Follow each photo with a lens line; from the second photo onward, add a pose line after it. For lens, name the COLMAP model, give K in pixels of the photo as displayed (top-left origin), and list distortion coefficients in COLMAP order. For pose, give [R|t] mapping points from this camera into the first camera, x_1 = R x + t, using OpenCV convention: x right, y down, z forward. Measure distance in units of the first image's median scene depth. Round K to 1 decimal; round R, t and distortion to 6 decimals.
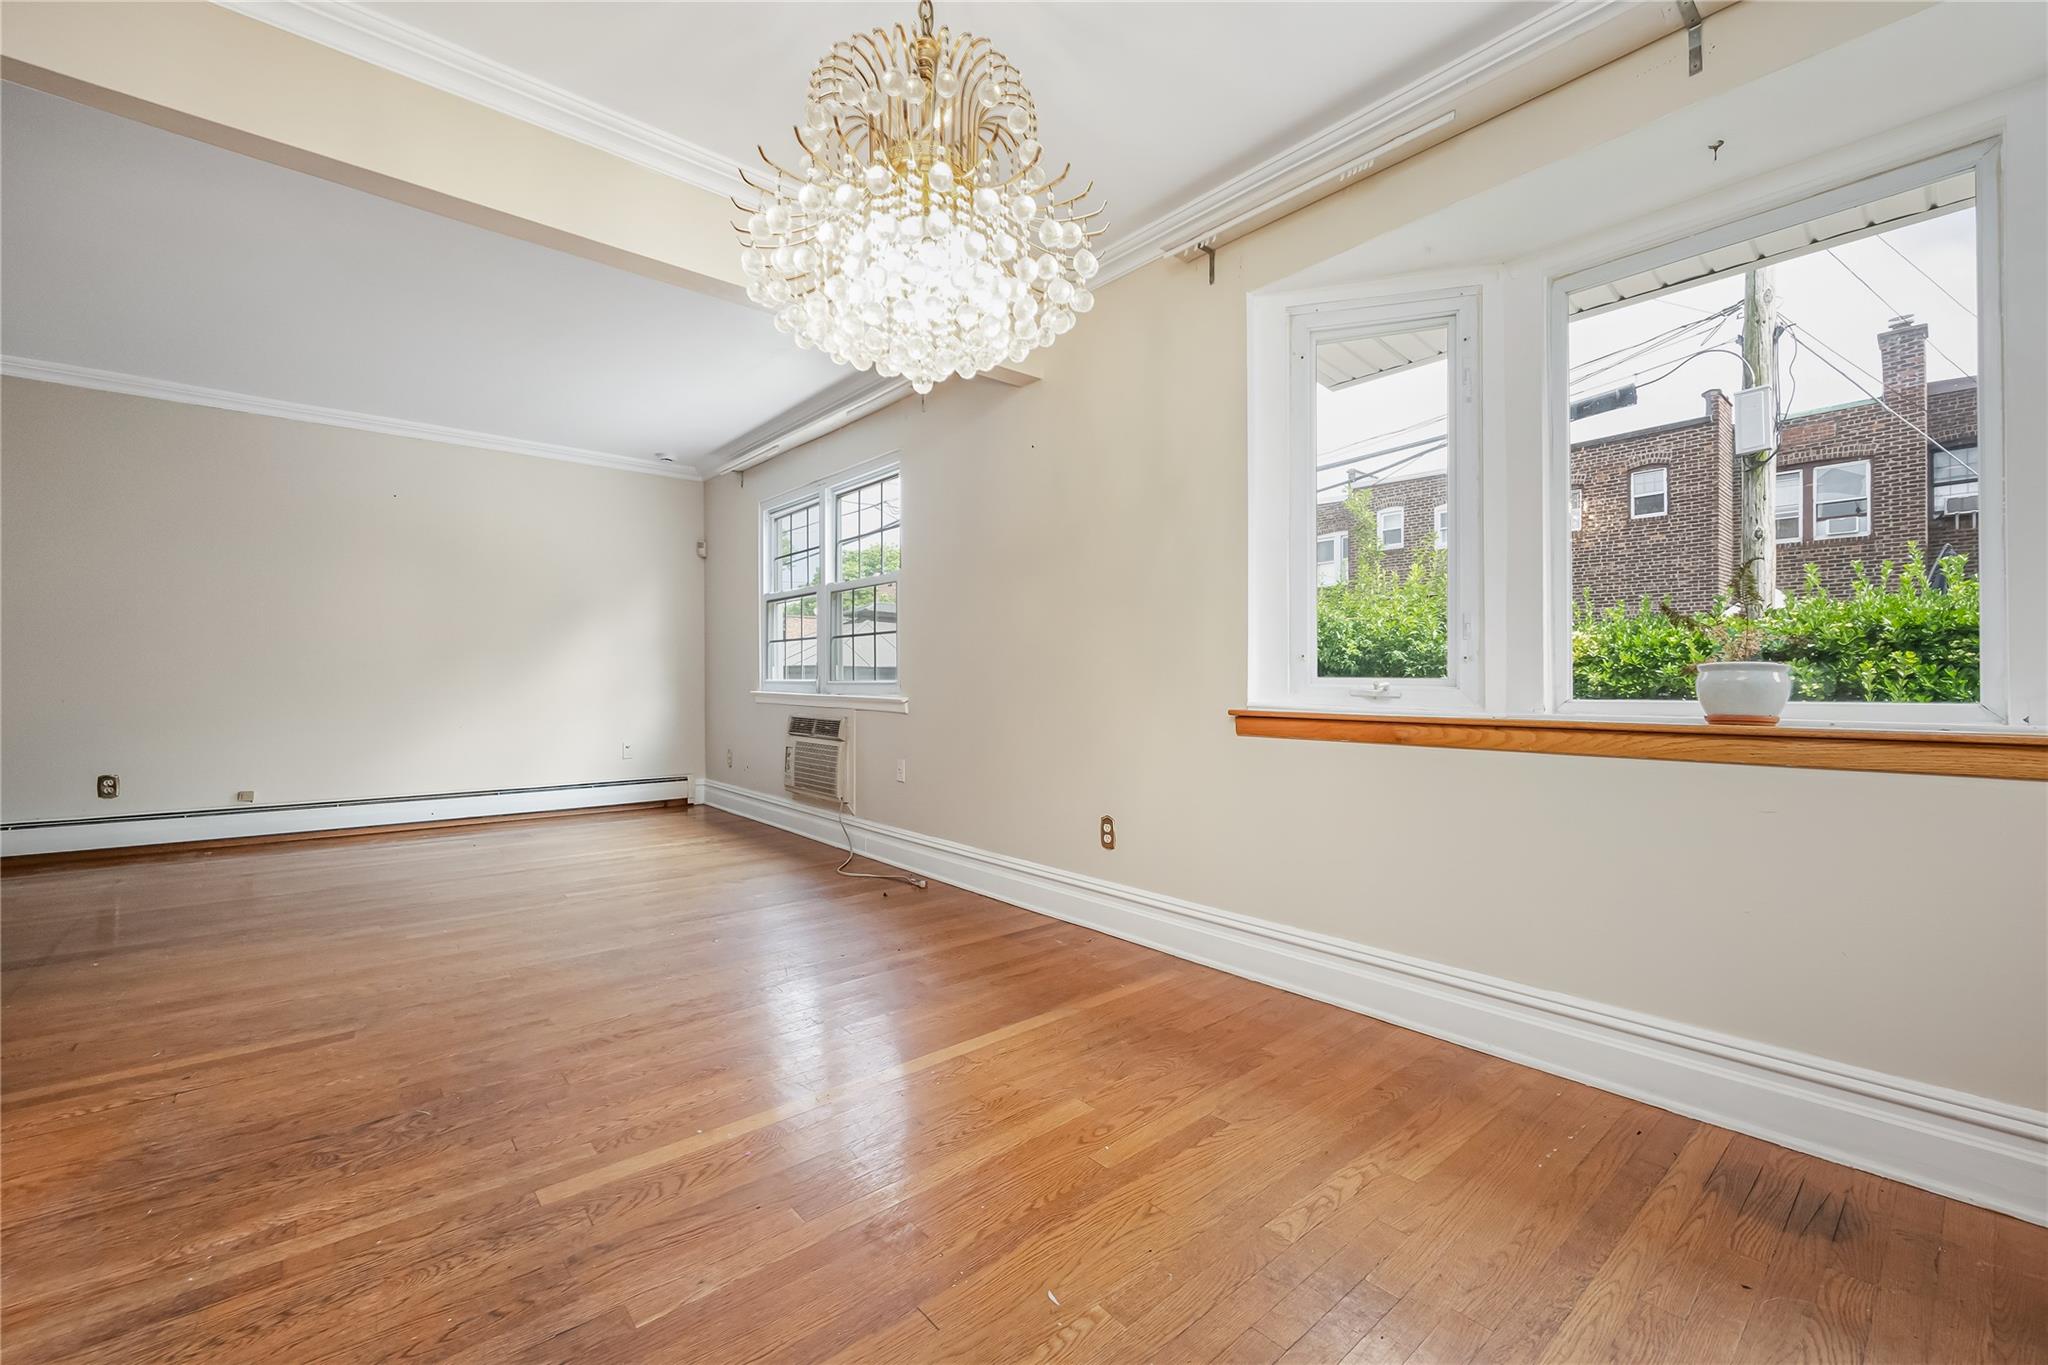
lens RADIAL K [[836.2, 0, 1039.6], [0, 836.2, 682.9], [0, 0, 1]] dist [-0.003927, -0.000332]
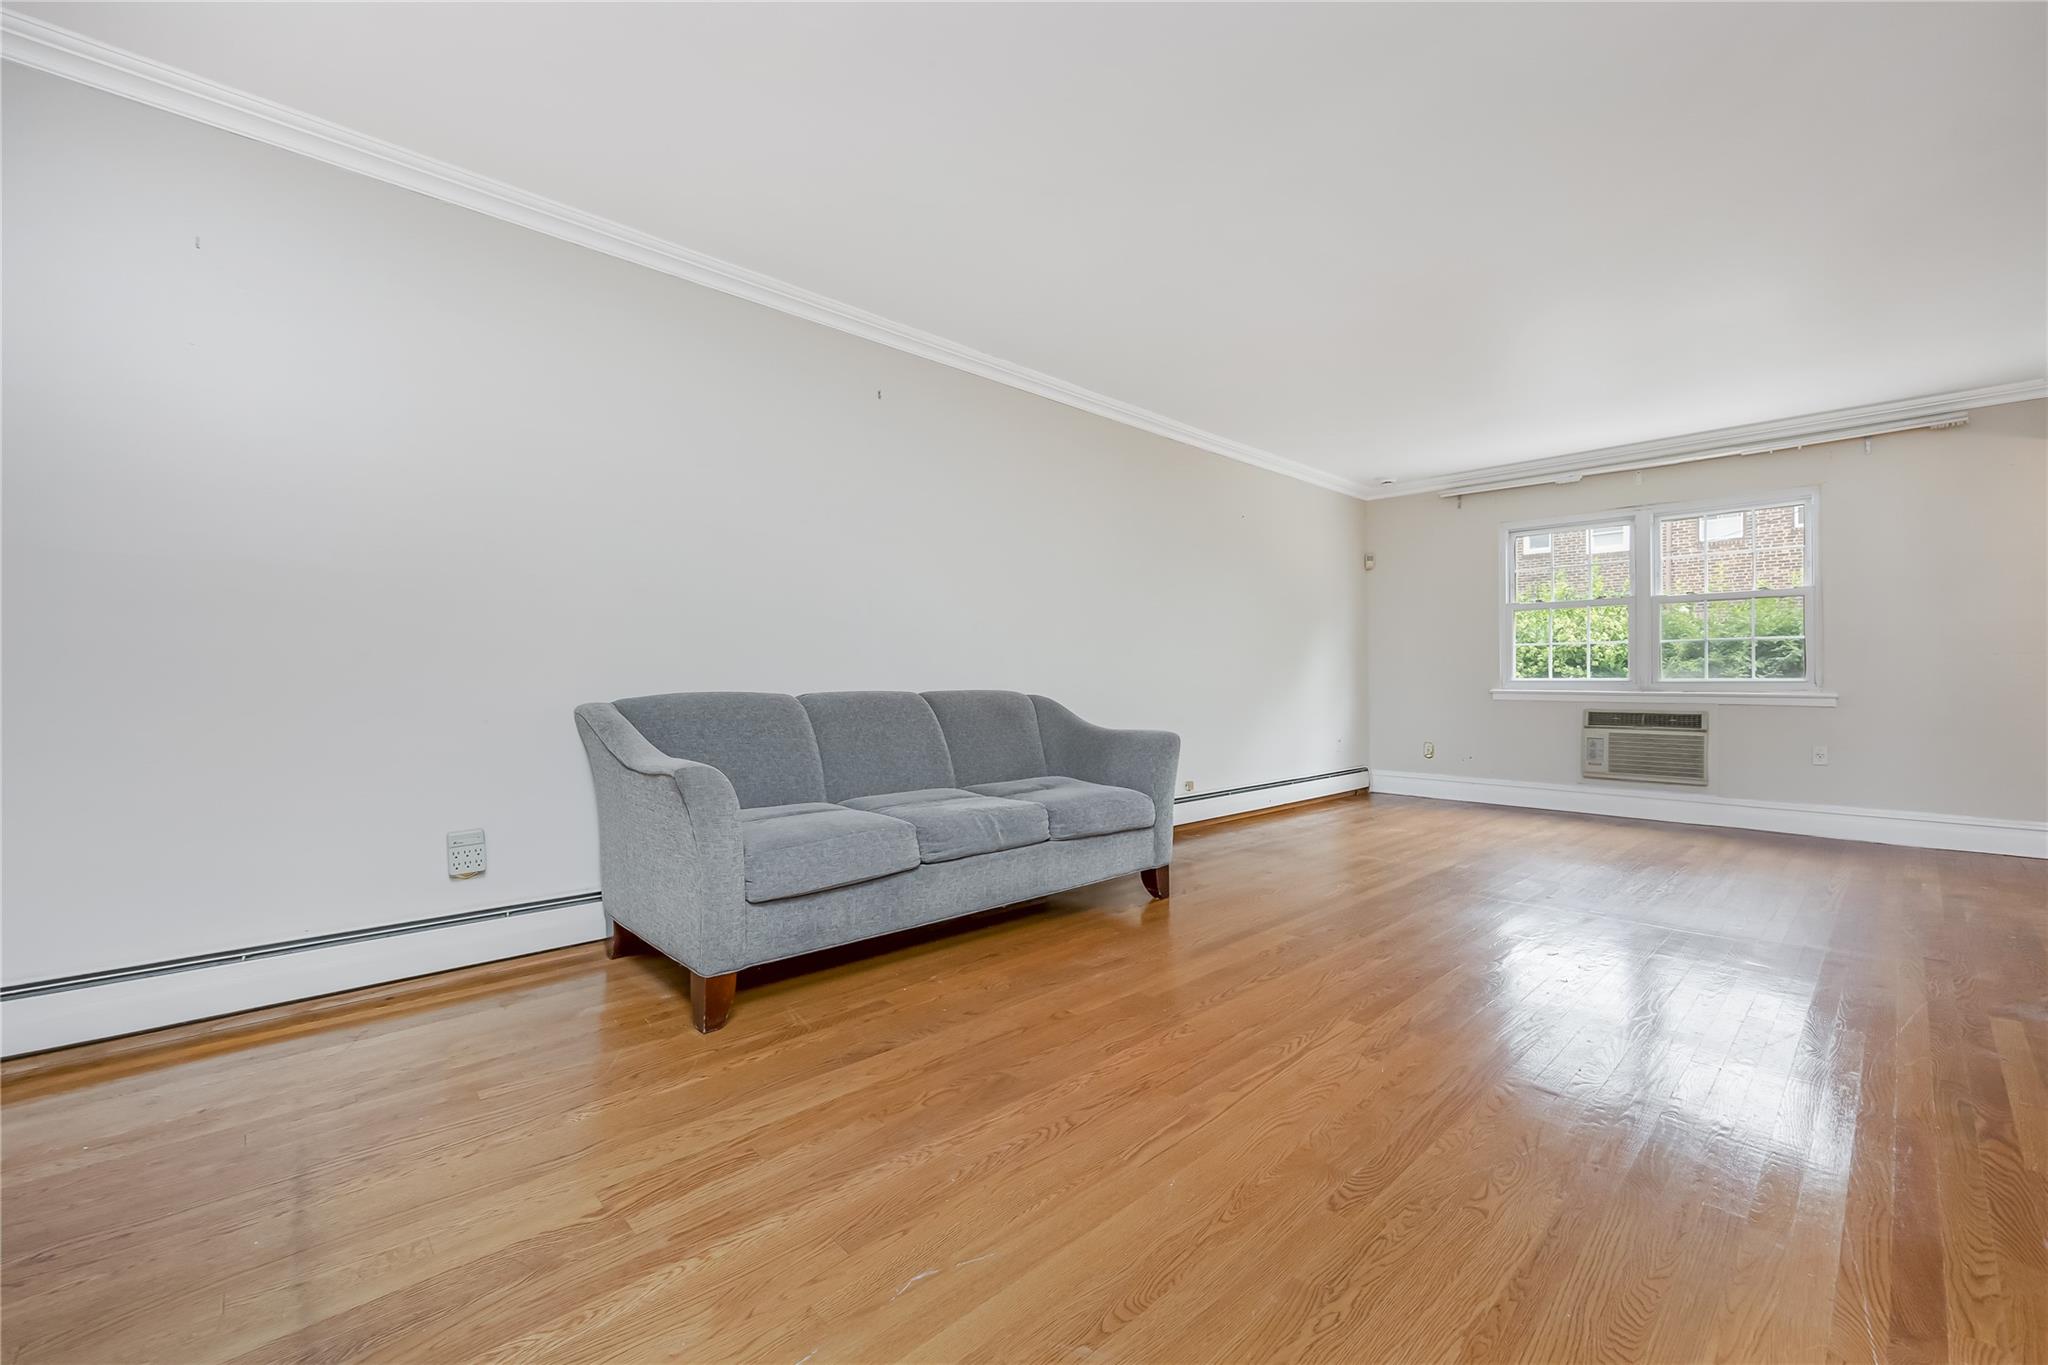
lens RADIAL K [[836.2, 0, 1036.7], [0, 836.2, 694.0], [0, 0, 1]] dist [-0.003927, -0.000332]
pose [[0.998993, -0.008831, 0.043978, -2.438449], [0.008297, 0.999890, 0.012315, -0.011563], [-0.044082, -0.011938, 0.998957, -0.276737]]
